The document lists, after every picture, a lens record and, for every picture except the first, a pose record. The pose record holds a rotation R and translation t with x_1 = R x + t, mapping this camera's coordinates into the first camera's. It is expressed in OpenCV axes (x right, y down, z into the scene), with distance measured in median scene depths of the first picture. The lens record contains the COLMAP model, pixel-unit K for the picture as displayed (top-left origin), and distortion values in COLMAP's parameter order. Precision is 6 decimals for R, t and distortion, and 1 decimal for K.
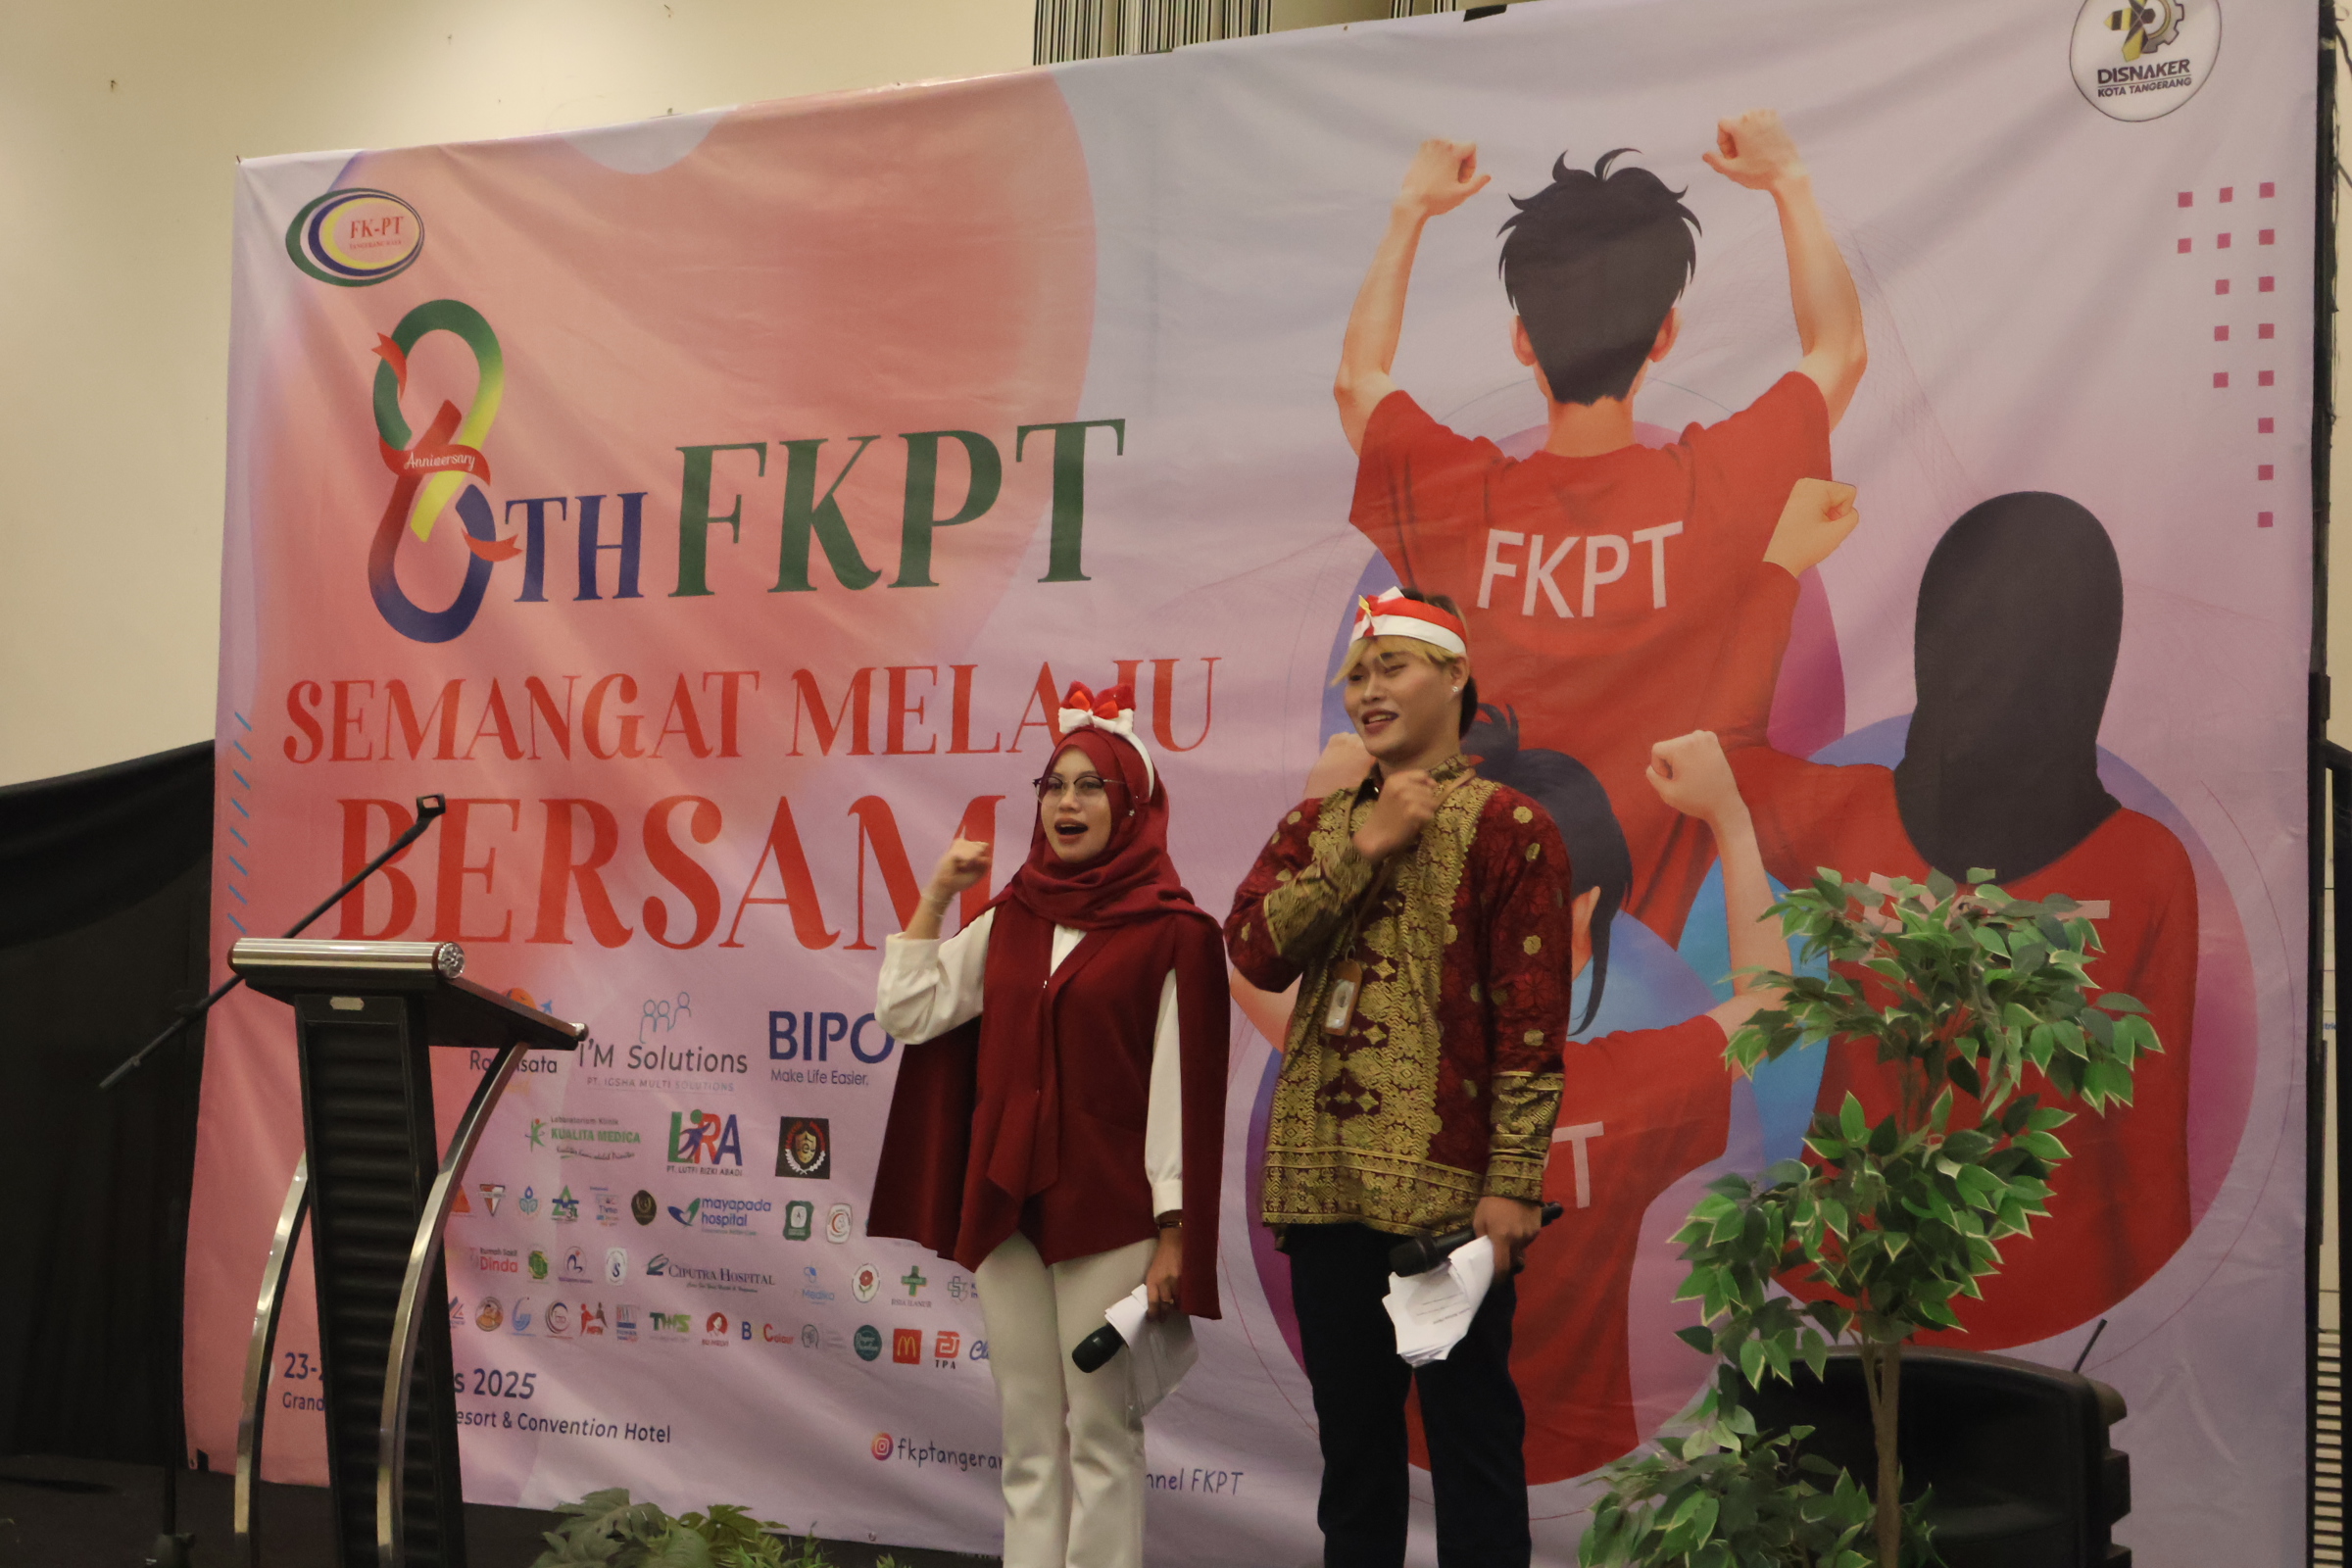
lens RADIAL K [[4622.9, 0, 1175.6], [0, 4622.9, 786.0], [0, 0, 1]] dist [0.005198, 0.033100]
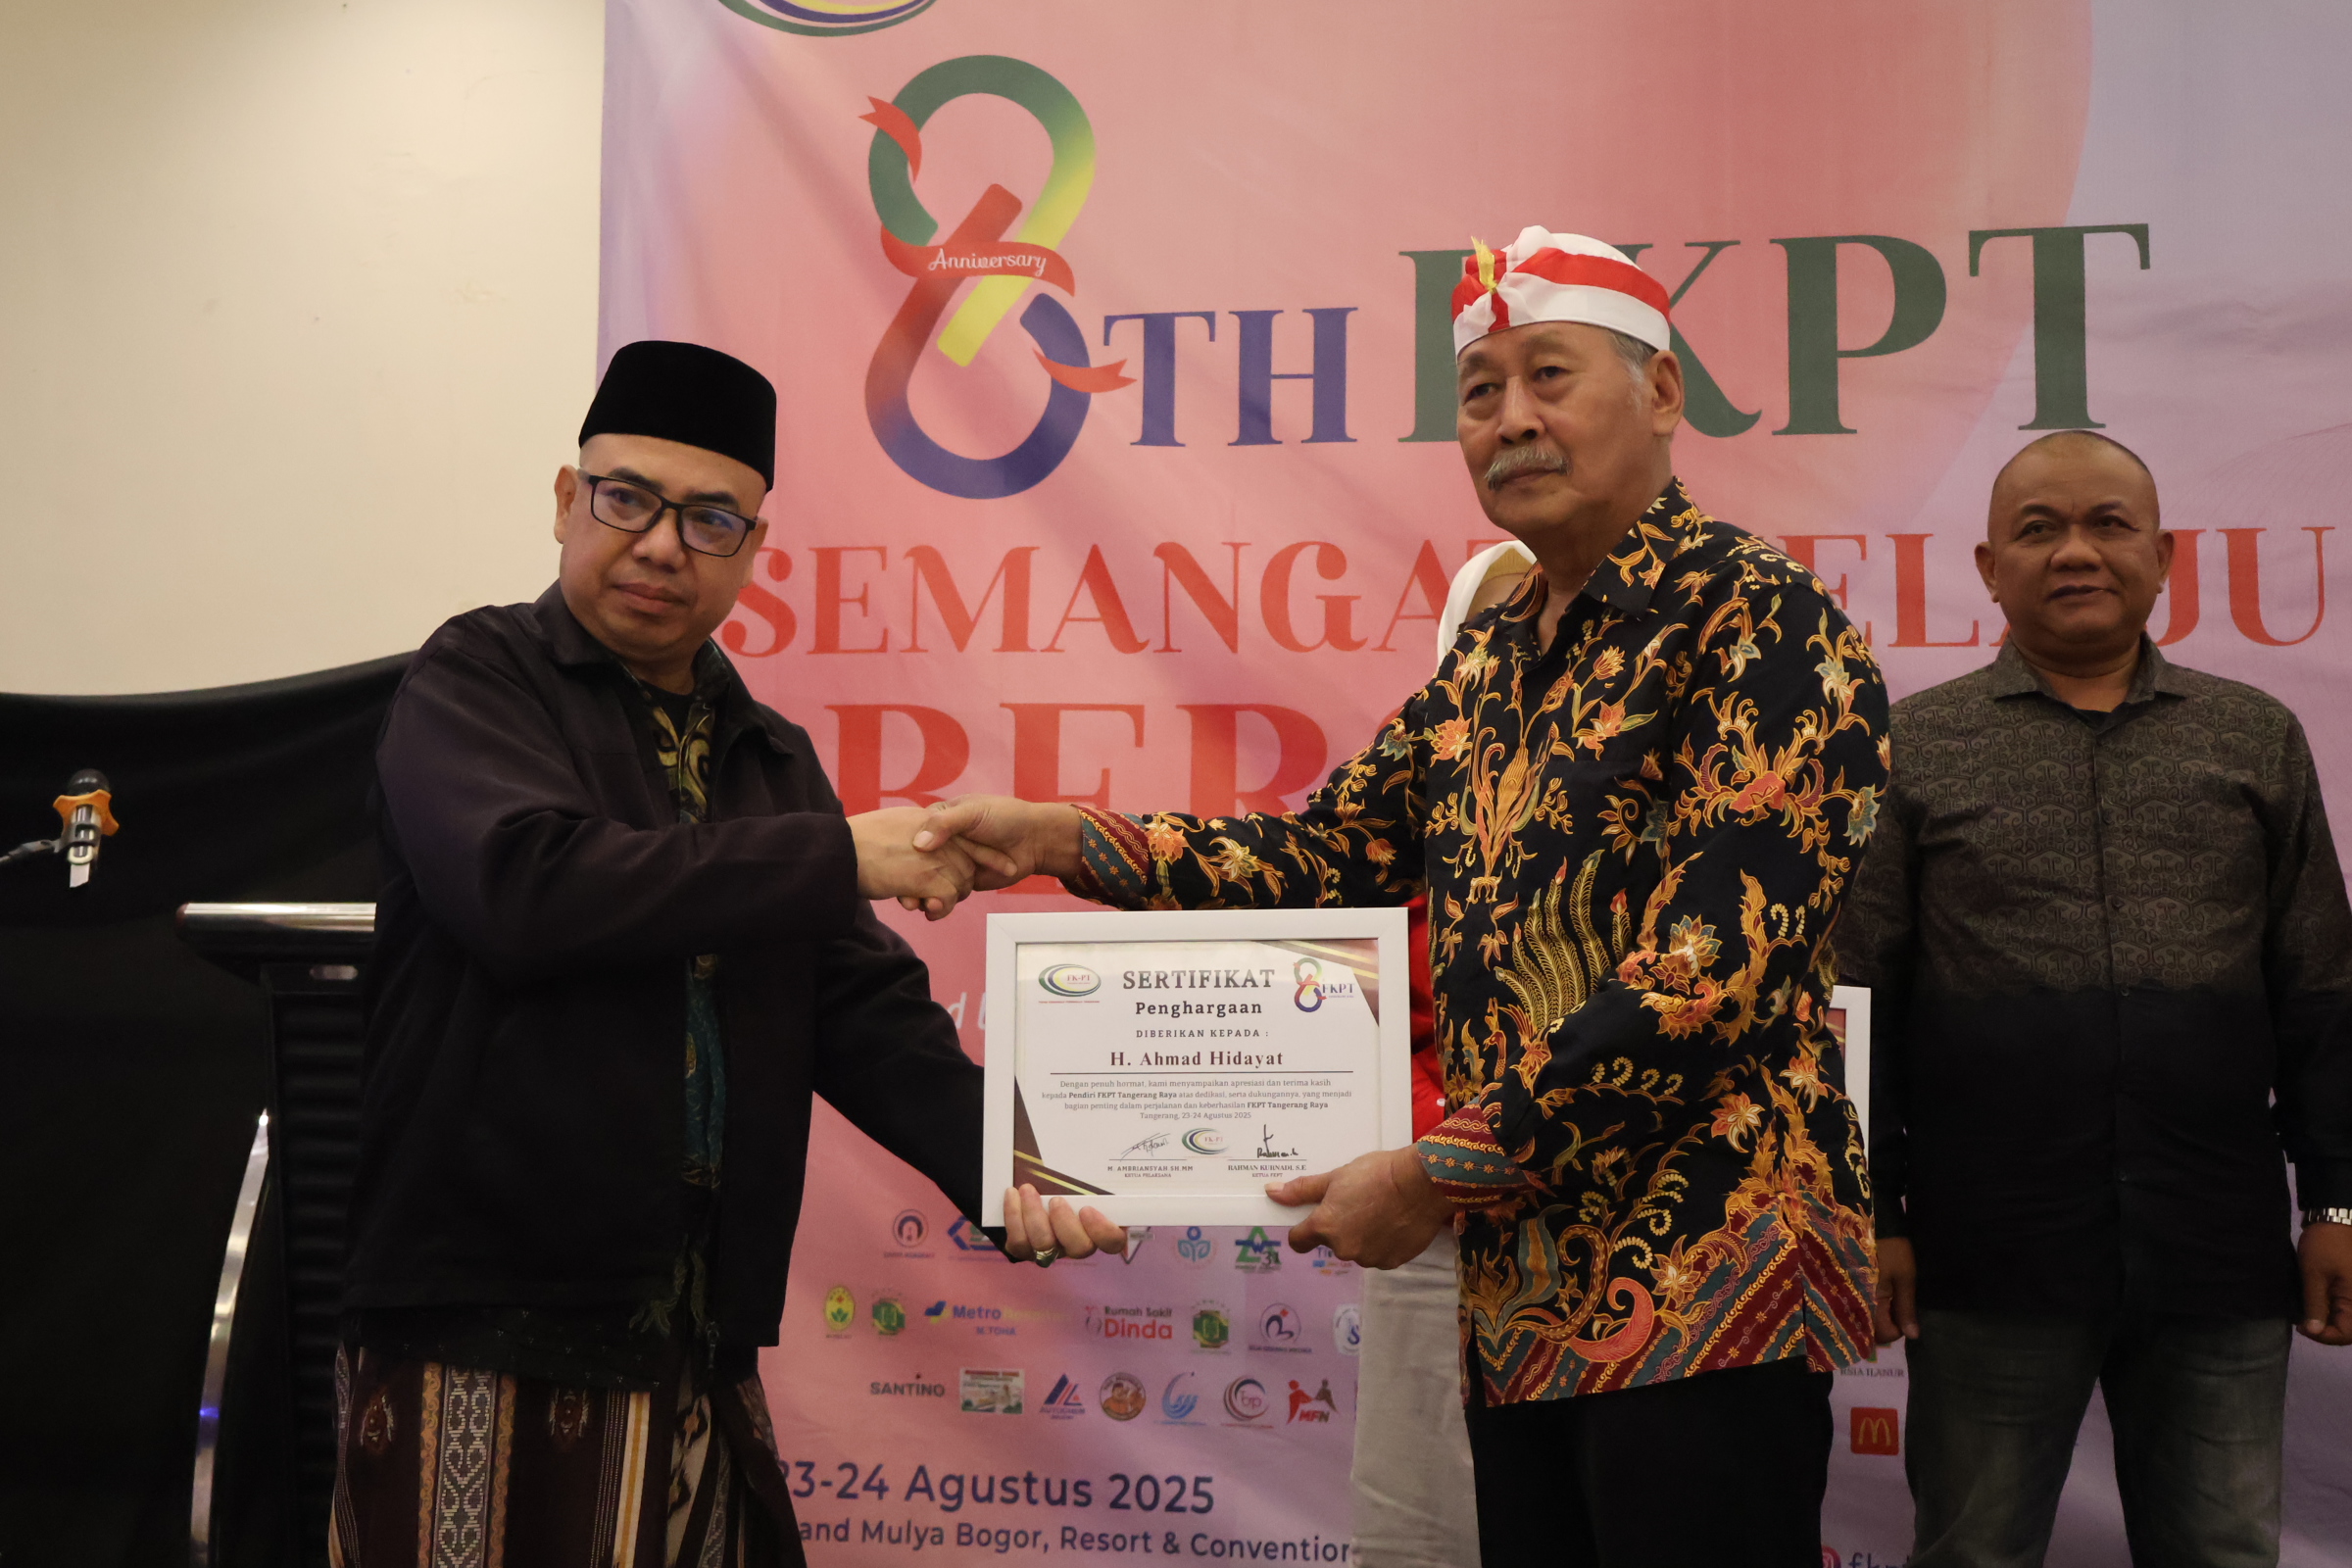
lens RADIAL K [[2360.8, 0, 1169.7], [0, 2360.8, 787.5], [0, 0, 1]] dist [-0.011009, -0.013247]
pose [[0.903819, 0.013186, 0.427712, -0.345015], [-0.009881, 0.999902, -0.009947, 0.022840], [-0.427801, 0.004765, 0.903860, 0.740959]]
